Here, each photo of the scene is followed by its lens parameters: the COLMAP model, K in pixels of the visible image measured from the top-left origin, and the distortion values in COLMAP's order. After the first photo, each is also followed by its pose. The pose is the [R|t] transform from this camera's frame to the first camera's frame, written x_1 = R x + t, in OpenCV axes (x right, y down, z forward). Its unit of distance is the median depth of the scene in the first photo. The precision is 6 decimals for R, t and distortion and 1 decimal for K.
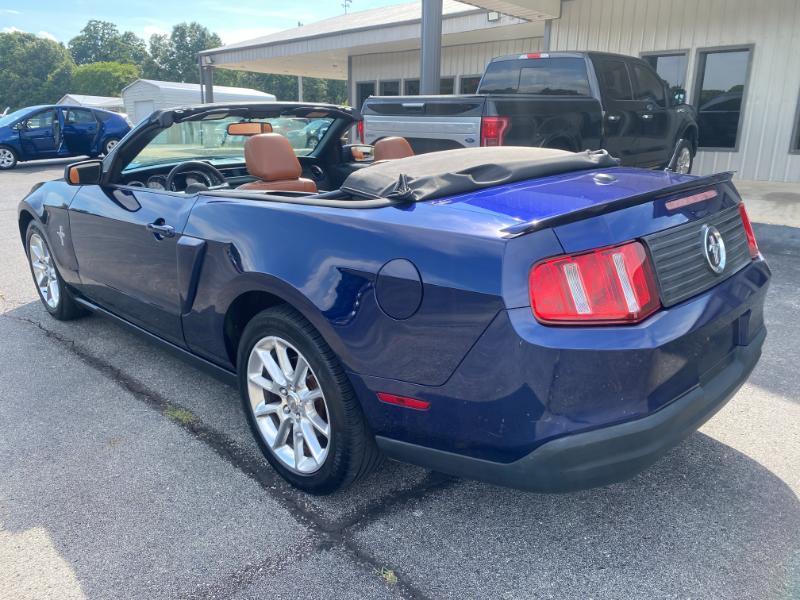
lens RADIAL K [[612.9, 0, 392.6], [0, 612.9, 300.0], [0, 0, 1]] dist [0.019160, -0.015814]
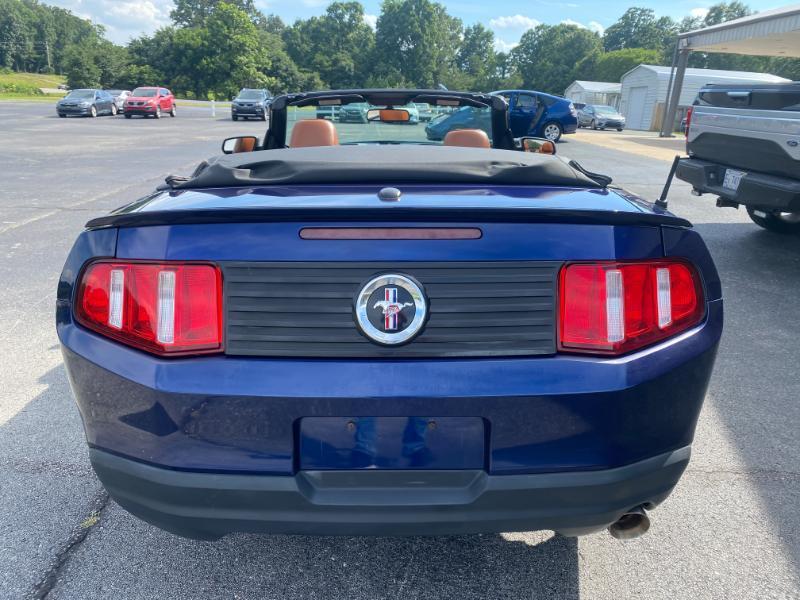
lens RADIAL K [[612.9, 0, 393.1], [0, 612.9, 299.2], [0, 0, 1]] dist [0.019160, -0.015814]
pose [[0.726976, 0.228815, -0.647417, 0.733961], [-0.216212, 0.971165, 0.100455, -0.122186], [0.651734, 0.066951, 0.755486, 0.358361]]
